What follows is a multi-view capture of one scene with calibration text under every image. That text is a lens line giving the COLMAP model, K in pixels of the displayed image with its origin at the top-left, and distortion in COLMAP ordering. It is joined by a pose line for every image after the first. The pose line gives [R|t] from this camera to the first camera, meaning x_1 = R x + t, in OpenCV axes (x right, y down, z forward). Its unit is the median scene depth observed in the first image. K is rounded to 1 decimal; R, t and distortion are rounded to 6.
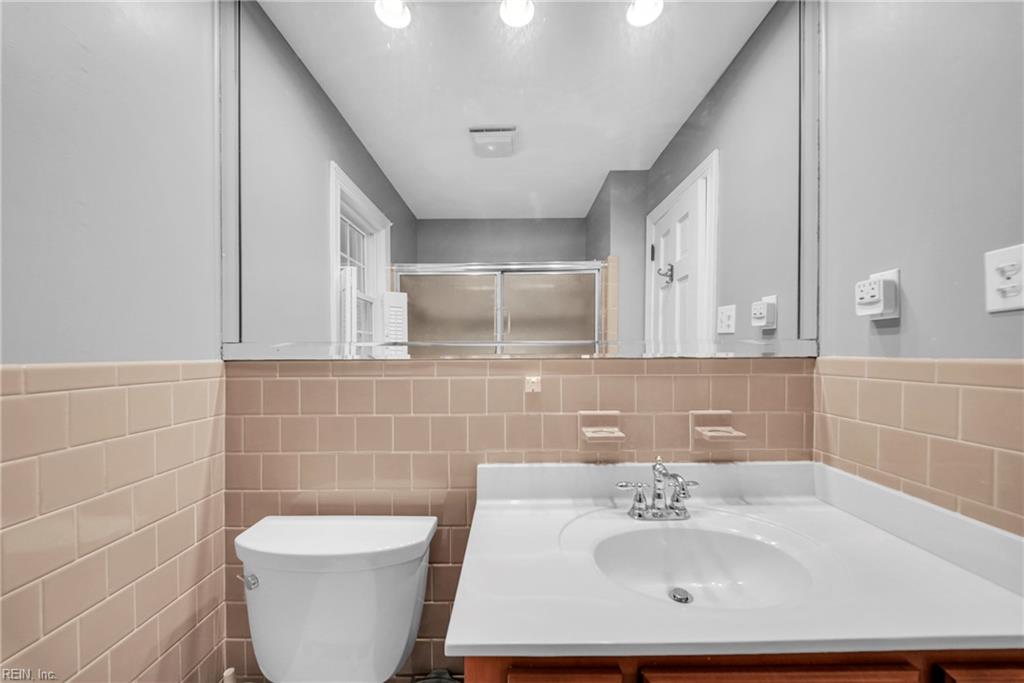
lens RADIAL K [[368.6, 0, 515.1], [0, 368.6, 351.2], [0, 0, 1]] dist [0.021873, -0.000010]
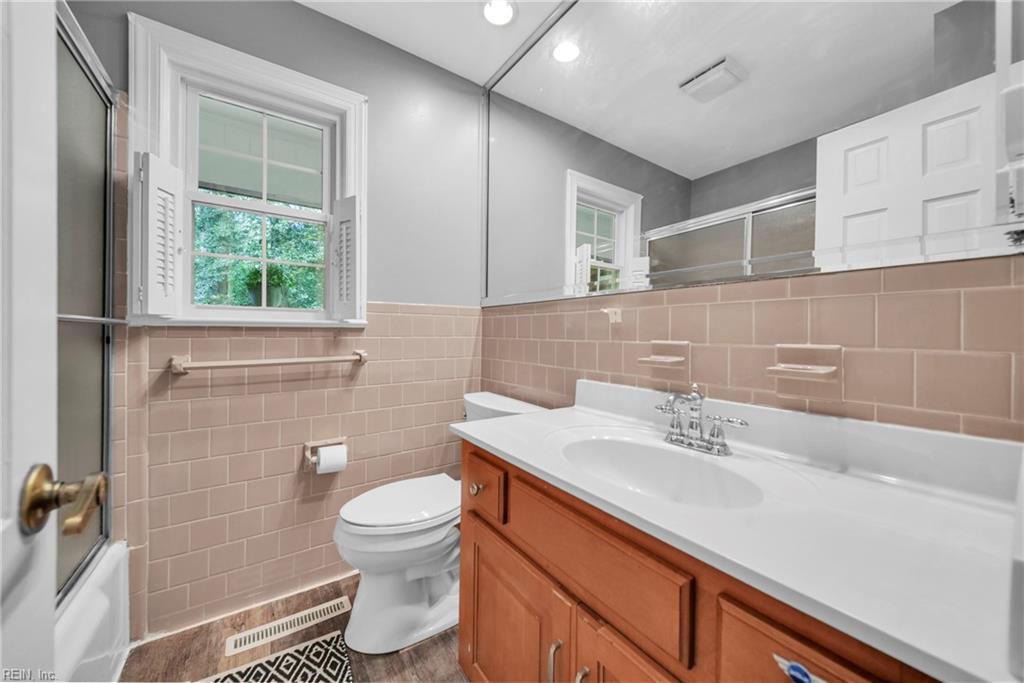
lens RADIAL K [[363.6, 0, 510.2], [0, 363.6, 334.4], [0, 0, 1]] dist [0.001868, -0.004042]
pose [[0.566869, 0.014371, -0.823683, 0.796825], [-0.002209, 0.999871, 0.015925, 0.129384], [0.823805, -0.007208, 0.566827, 0.080618]]
